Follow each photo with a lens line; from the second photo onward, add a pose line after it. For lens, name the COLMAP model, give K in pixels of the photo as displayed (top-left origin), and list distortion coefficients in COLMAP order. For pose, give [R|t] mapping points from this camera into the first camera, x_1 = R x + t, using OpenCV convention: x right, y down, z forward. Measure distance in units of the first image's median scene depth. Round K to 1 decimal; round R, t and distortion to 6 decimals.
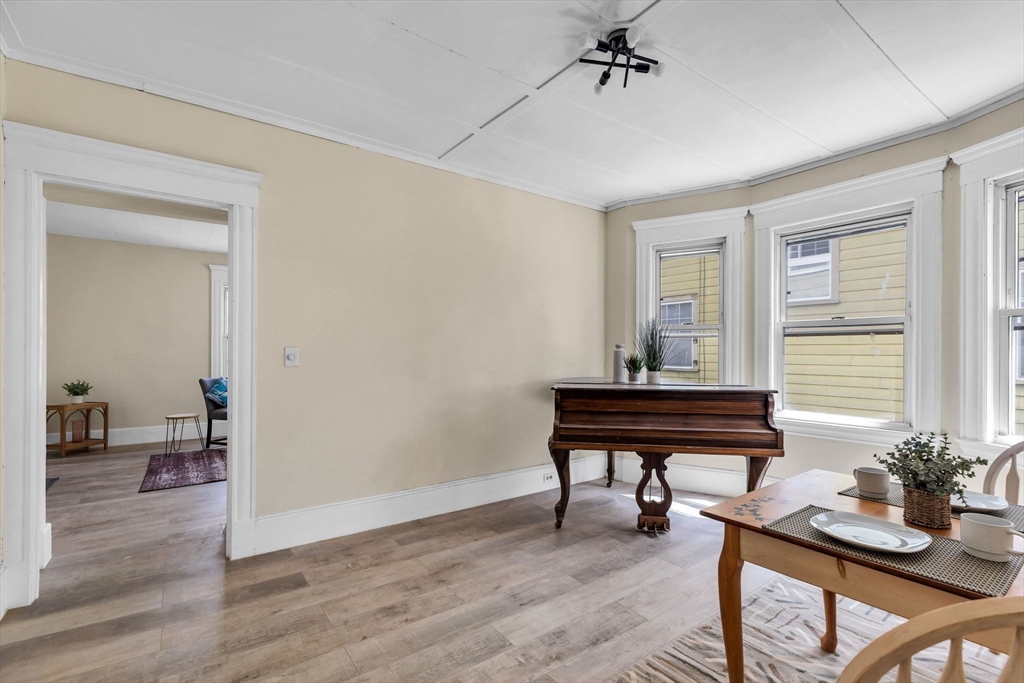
lens RADIAL K [[459.0, 0, 504.6], [0, 459.0, 345.8], [0, 0, 1]] dist [0.004248, -0.000964]
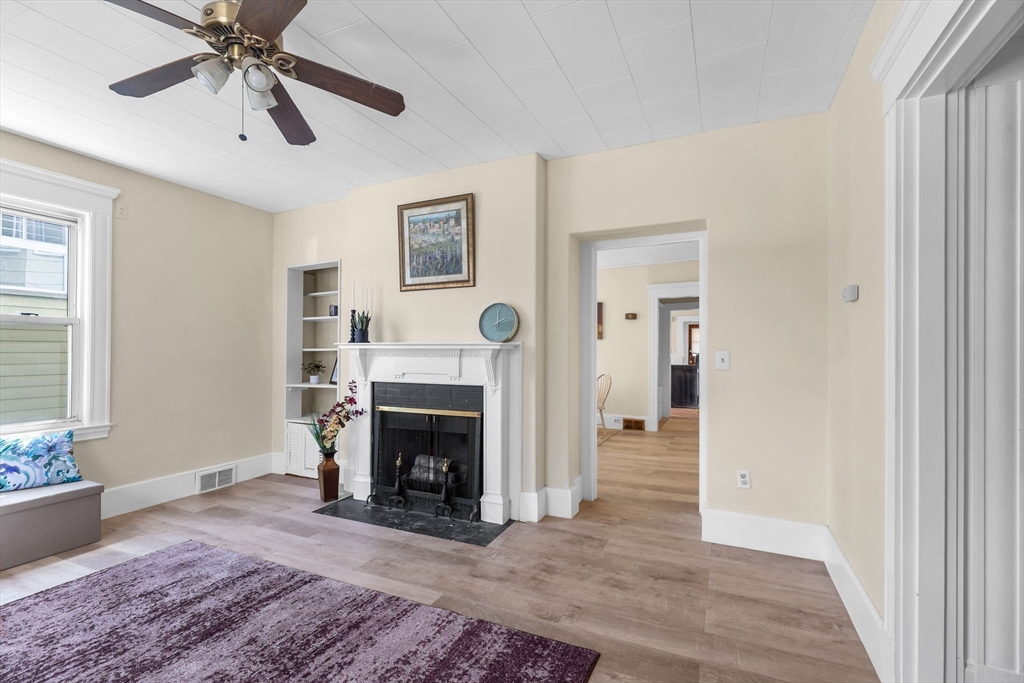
lens RADIAL K [[459.0, 0, 513.6], [0, 459.0, 348.3], [0, 0, 1]] dist [0.004248, -0.000964]
pose [[-0.495294, 0.001678, 0.868724, -1.409780], [-0.013553, 0.999862, -0.009659, 0.015554], [-0.868620, -0.016558, -0.495202, 1.595415]]
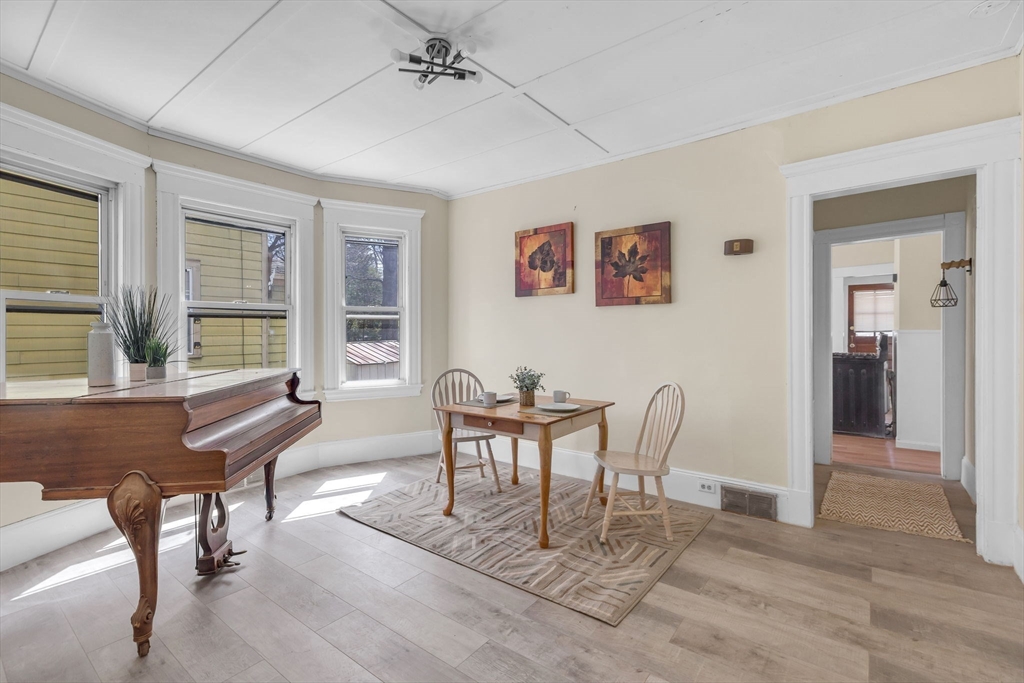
lens RADIAL K [[459.0, 0, 515.4], [0, 459.0, 328.8], [0, 0, 1]] dist [0.004248, -0.000964]
pose [[-0.293407, 0.003506, 0.955981, -0.543235], [-0.004421, 0.999978, -0.005024, 0.005541], [-0.955977, -0.005701, -0.293385, 0.734816]]
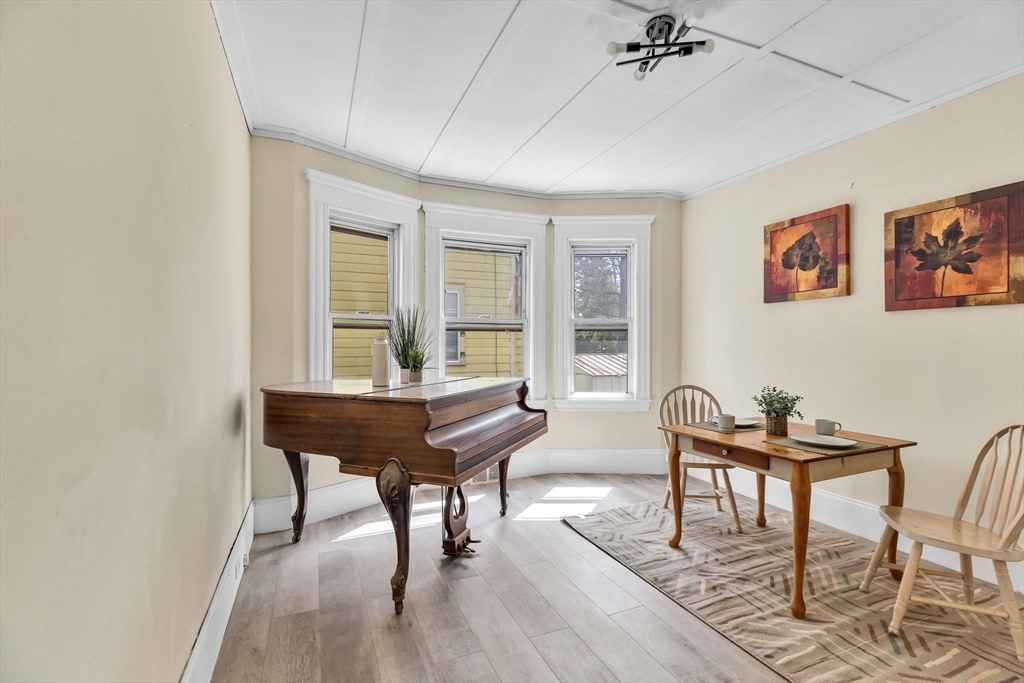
lens RADIAL K [[459.0, 0, 511.8], [0, 459.0, 343.2], [0, 0, 1]] dist [0.004248, -0.000964]
pose [[0.214285, -0.001111, 0.976771, -0.495055], [-0.007357, 0.999969, 0.002751, 0.005679], [-0.976744, -0.007776, 0.214270, 0.702356]]
